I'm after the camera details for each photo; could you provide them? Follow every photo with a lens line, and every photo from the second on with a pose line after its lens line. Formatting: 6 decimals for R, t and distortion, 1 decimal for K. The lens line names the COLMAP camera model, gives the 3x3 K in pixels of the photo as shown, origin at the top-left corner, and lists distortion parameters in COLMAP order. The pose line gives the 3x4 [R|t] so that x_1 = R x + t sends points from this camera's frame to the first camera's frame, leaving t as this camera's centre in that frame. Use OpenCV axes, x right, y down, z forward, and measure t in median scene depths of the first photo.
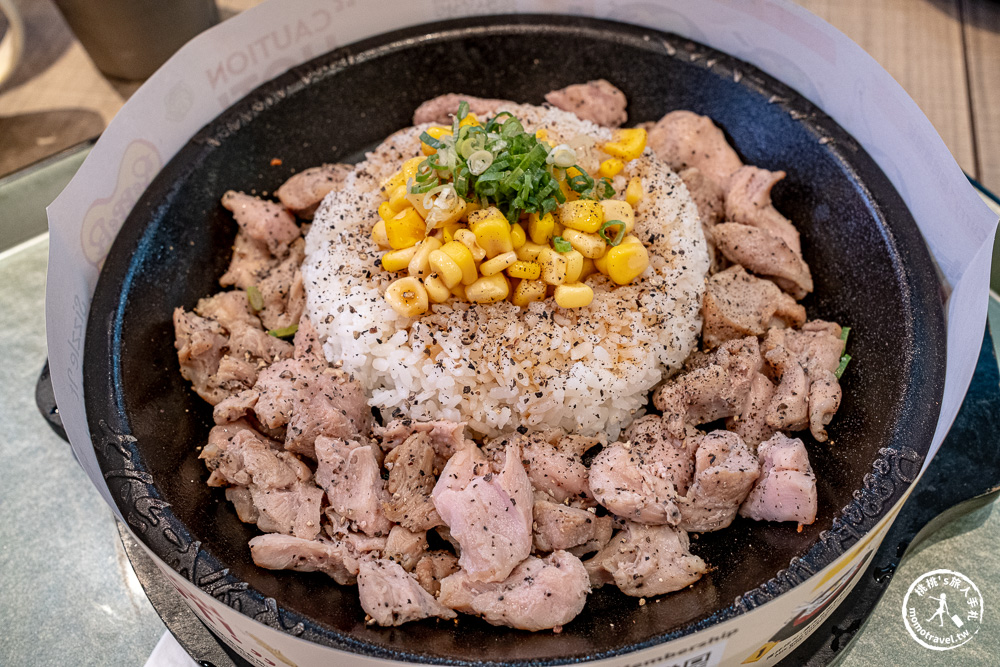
lens RADIAL K [[989.9, 0, 500.0], [0, 989.9, 333.5], [0, 0, 1]] dist [-0.058944, 0.000339]
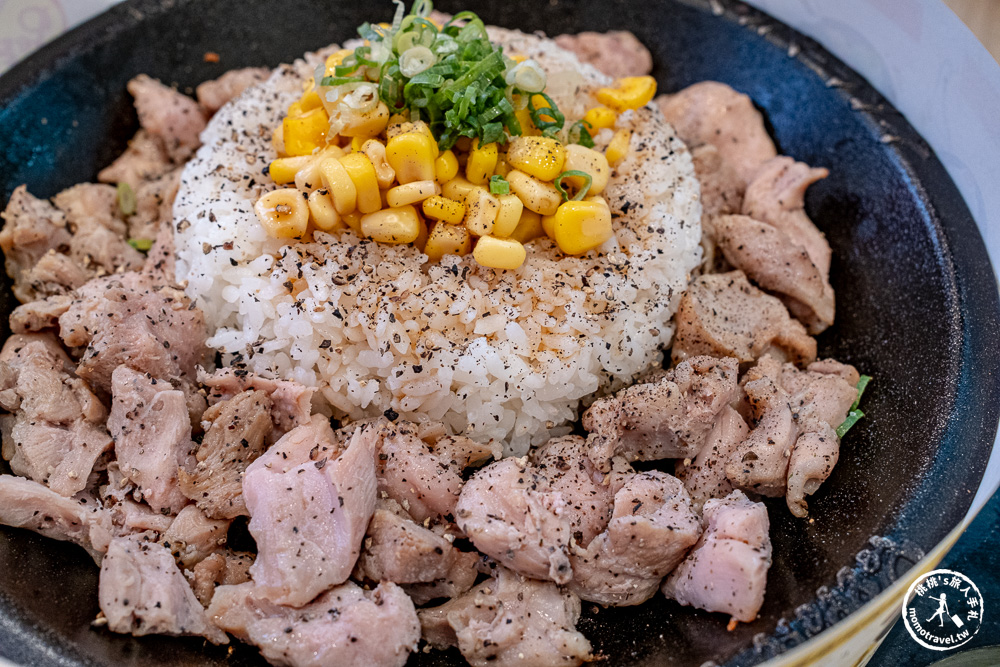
lens RADIAL K [[1021.8, 0, 500.0], [0, 1021.8, 333.5], [0, 0, 1]] dist [-0.054070, 0.044467]
pose [[0.977983, 0.194629, -0.075289, 0.145092], [-0.199223, 0.978164, -0.059208, 0.066340], [0.062122, 0.072904, 0.995402, 0.243066]]
